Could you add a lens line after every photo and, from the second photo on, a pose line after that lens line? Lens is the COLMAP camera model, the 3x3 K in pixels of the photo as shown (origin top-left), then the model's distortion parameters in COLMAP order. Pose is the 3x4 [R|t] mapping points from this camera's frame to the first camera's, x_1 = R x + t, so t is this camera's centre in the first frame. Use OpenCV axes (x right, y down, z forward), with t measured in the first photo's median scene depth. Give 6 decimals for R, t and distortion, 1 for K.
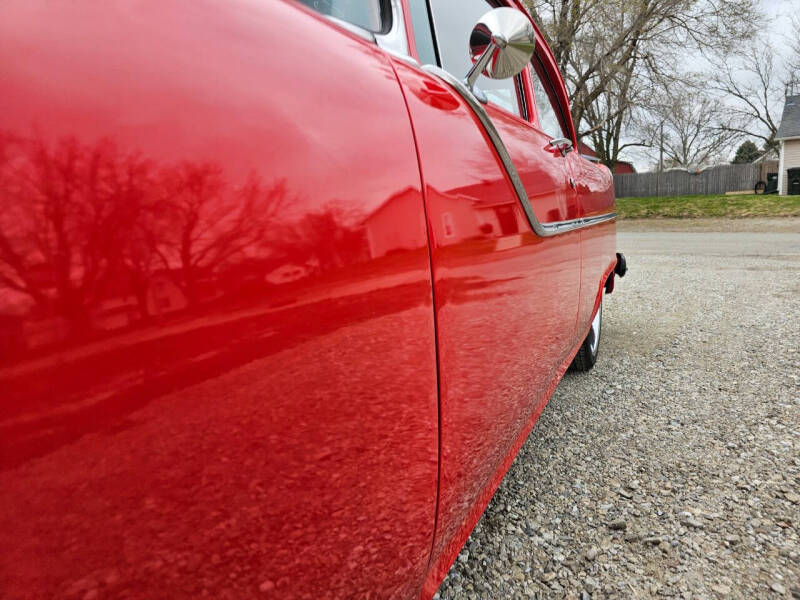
lens RADIAL K [[547.2, 0, 394.6], [0, 547.2, 284.1], [0, 0, 1]] dist [0.042789, -0.040062]
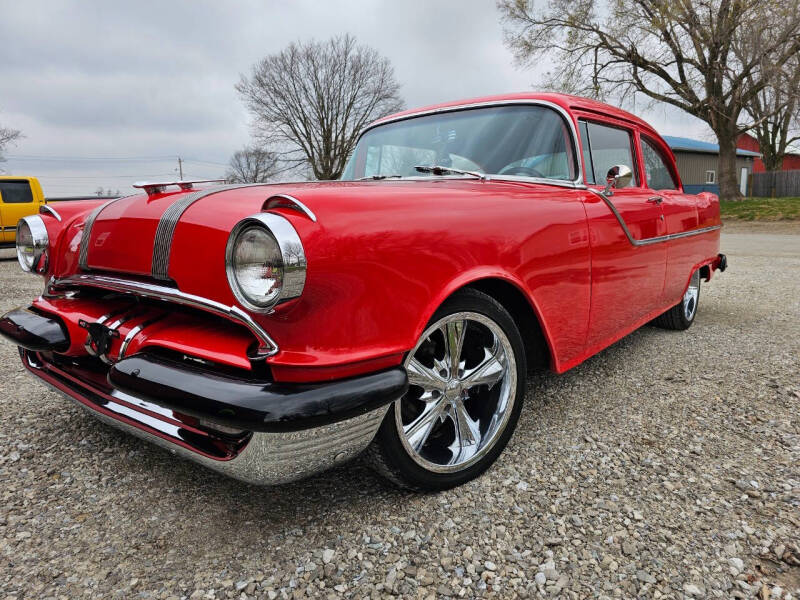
lens RADIAL K [[547.2, 0, 400.1], [0, 547.2, 295.6], [0, 0, 1]] dist [0.042789, -0.040062]
pose [[0.973802, 0.041361, -0.223603, -0.013373], [-0.034790, 0.998841, 0.033250, 0.006067], [0.224719, -0.024600, 0.974113, -0.113085]]
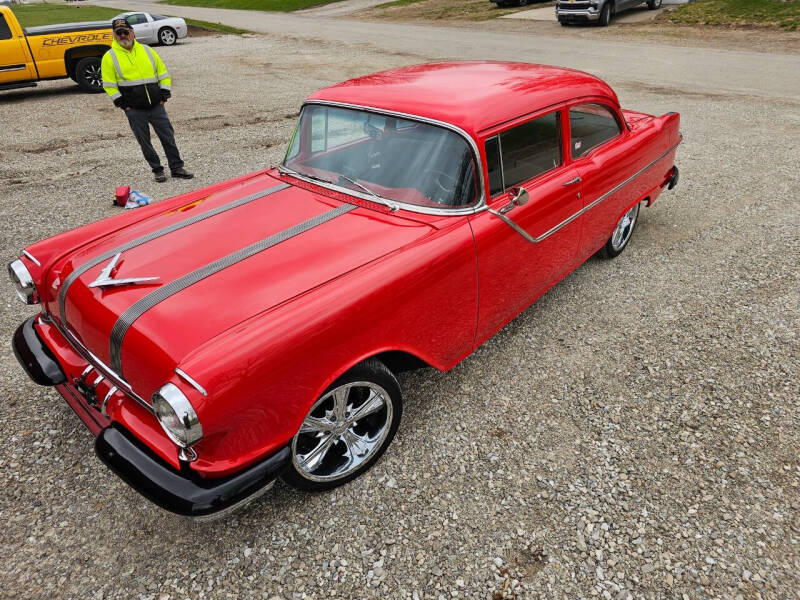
lens RADIAL K [[547.2, 0, 396.8], [0, 547.2, 295.3], [0, 0, 1]] dist [0.042789, -0.040062]
pose [[0.964822, 0.125521, -0.231005, 0.018287], [-0.025483, 0.919178, 0.393017, -0.064750], [0.261666, -0.373305, 0.890042, -0.123432]]
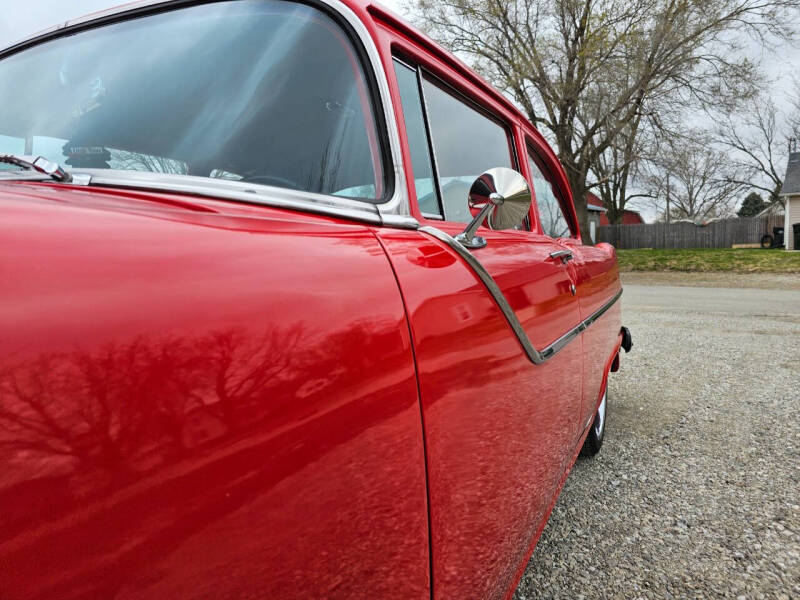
lens RADIAL K [[547.2, 0, 401.2], [0, 547.2, 284.0], [0, 0, 1]] dist [0.042789, -0.040062]
pose [[0.999830, 0.017959, -0.004246, 0.000844], [-0.018230, 0.996947, -0.075929, -0.011142], [0.002870, 0.075993, 0.997104, -0.001665]]
